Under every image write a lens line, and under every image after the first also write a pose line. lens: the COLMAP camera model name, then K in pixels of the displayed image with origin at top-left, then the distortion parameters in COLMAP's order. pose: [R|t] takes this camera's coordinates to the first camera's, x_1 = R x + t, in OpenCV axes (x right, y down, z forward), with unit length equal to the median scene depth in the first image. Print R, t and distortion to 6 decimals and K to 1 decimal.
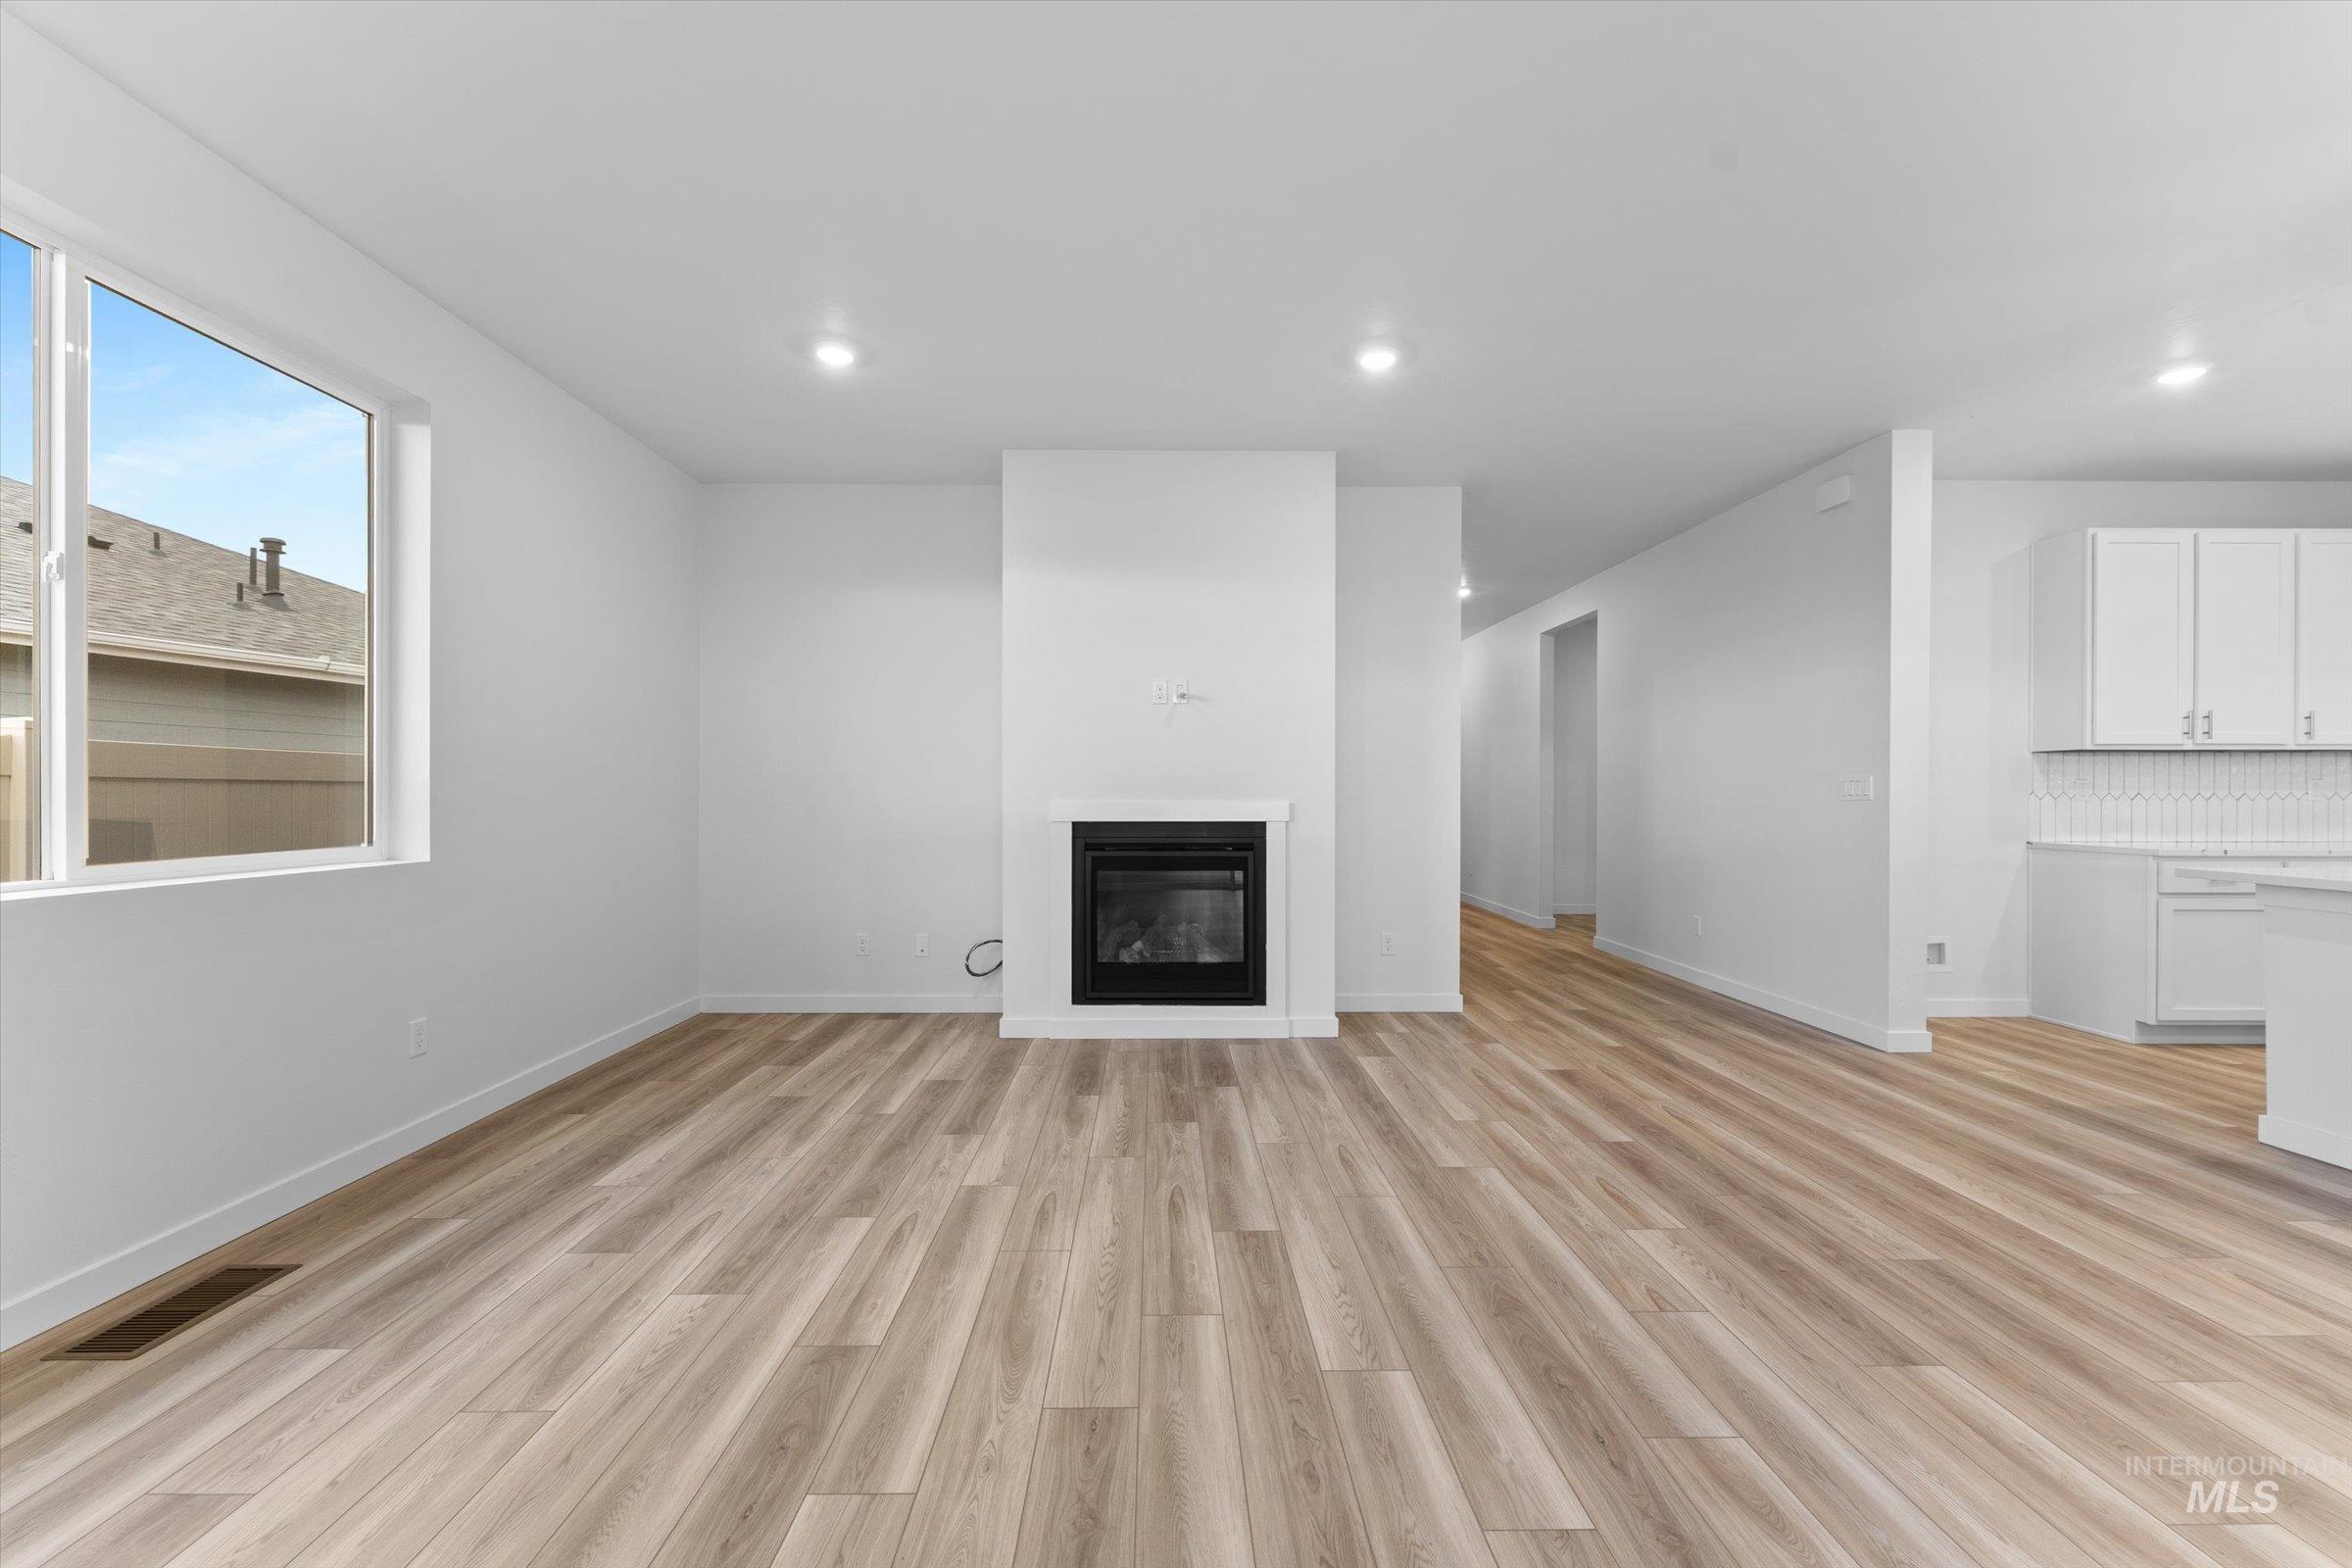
lens RADIAL K [[945.4, 0, 1164.6], [0, 945.4, 793.7], [0, 0, 1]] dist [-0.001524, -0.000001]
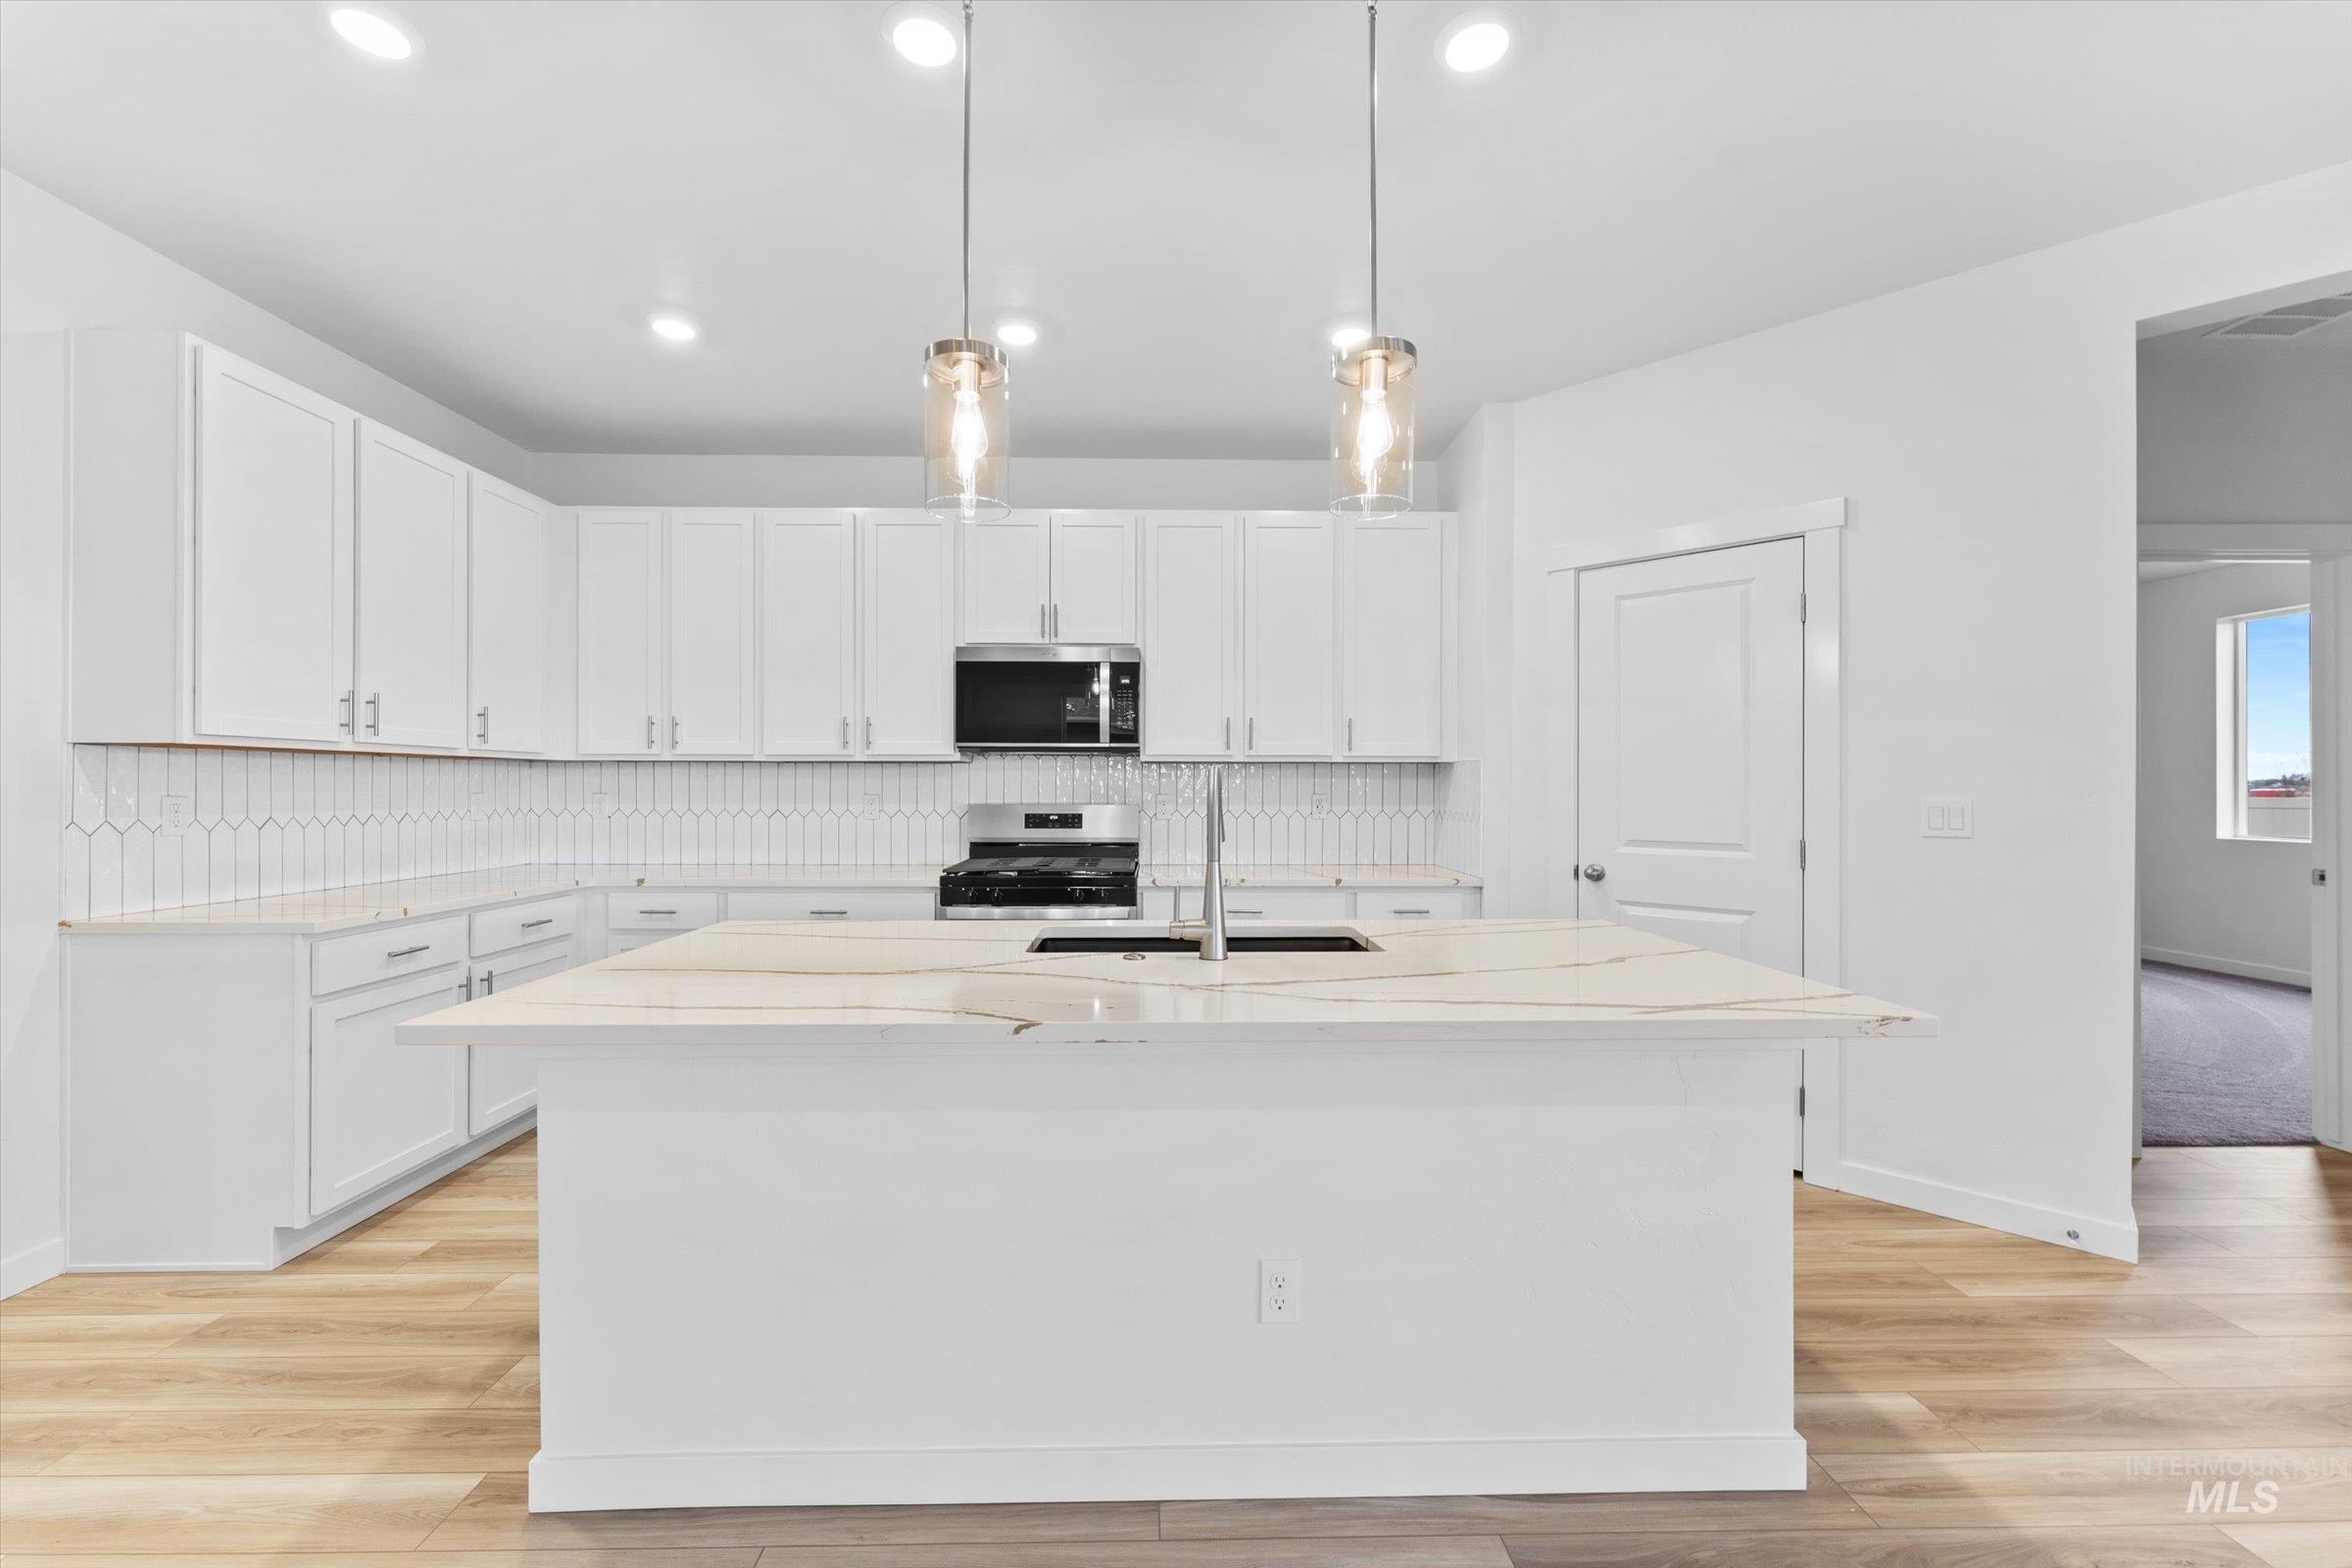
lens RADIAL K [[940.4, 0, 1165.6], [0, 940.4, 787.6], [0, 0, 1]] dist [-0.000429, -0.000195]
pose [[-0.010404, -0.000159, 0.999946, 0.476370], [0.001942, 0.999998, 0.000179, -0.022192], [-0.999944, 0.001944, -0.010404, 0.487550]]
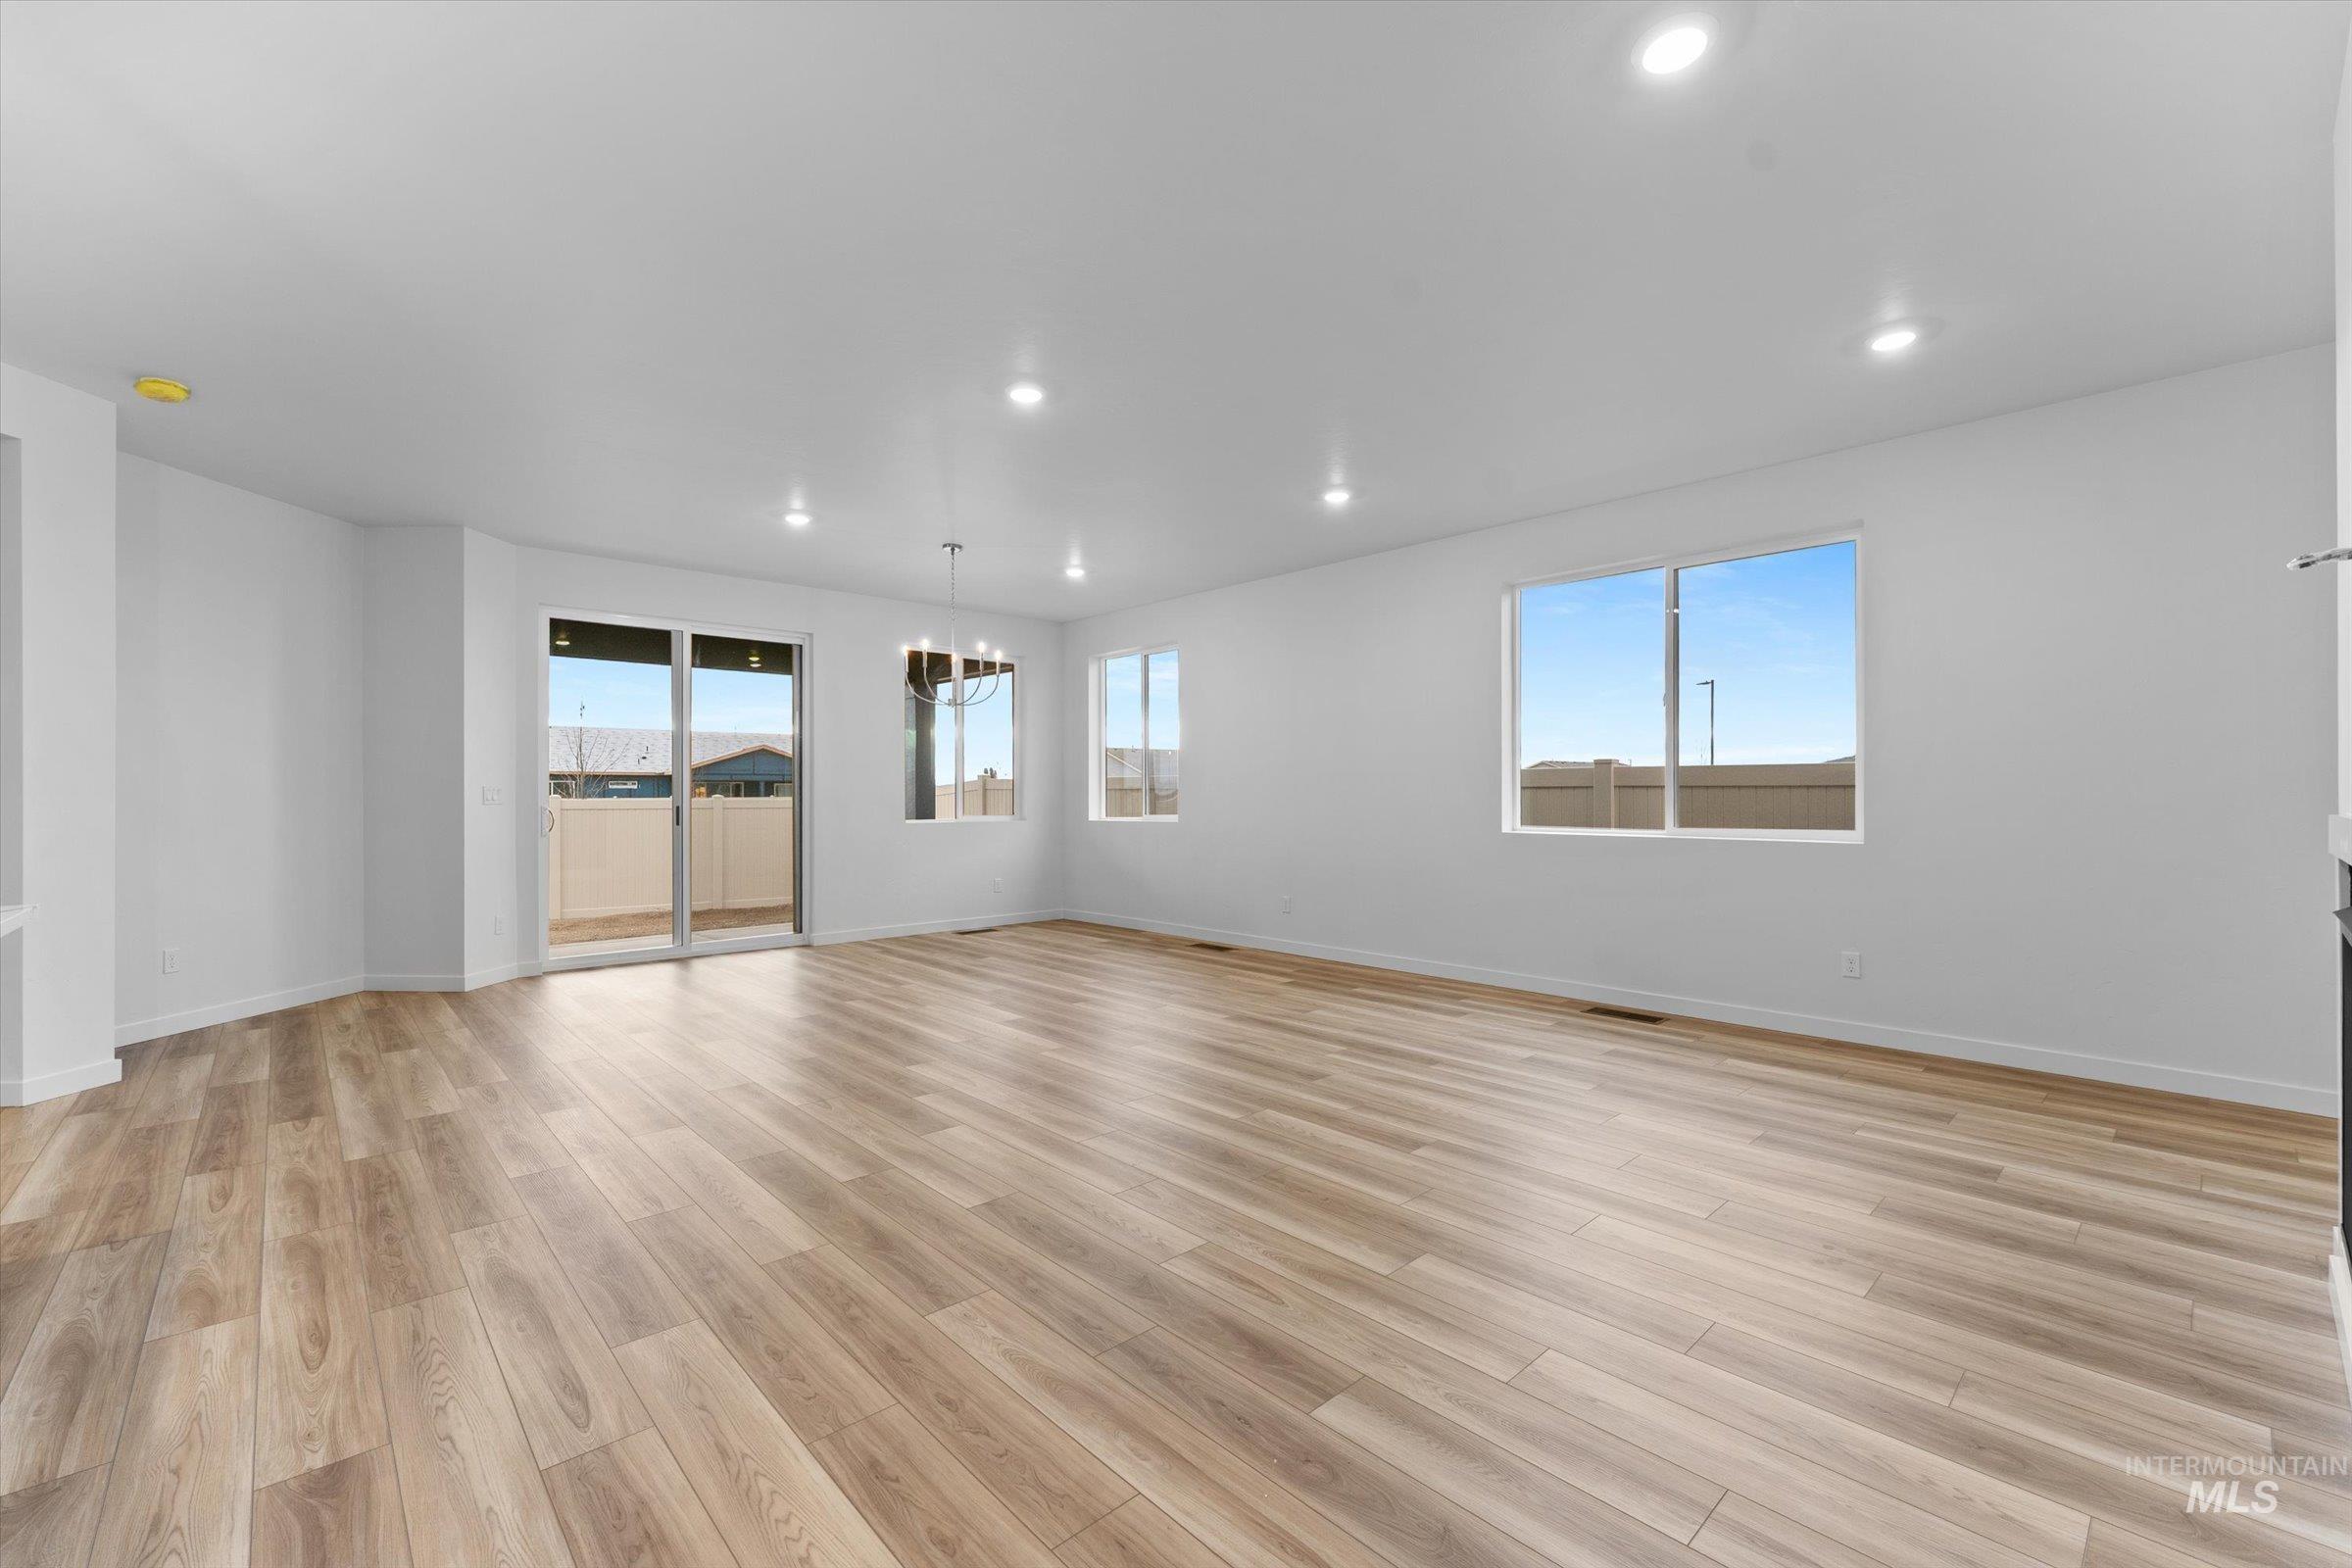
lens RADIAL K [[972.4, 0, 1171.7], [0, 972.4, 783.8], [0, 0, 1]] dist [-0.000488, -0.000005]
pose [[-0.744025, -0.007142, -0.668114, 0.704319], [-0.000910, 0.999953, -0.009675, -0.001530], [0.668151, -0.006590, -0.743996, 1.022327]]
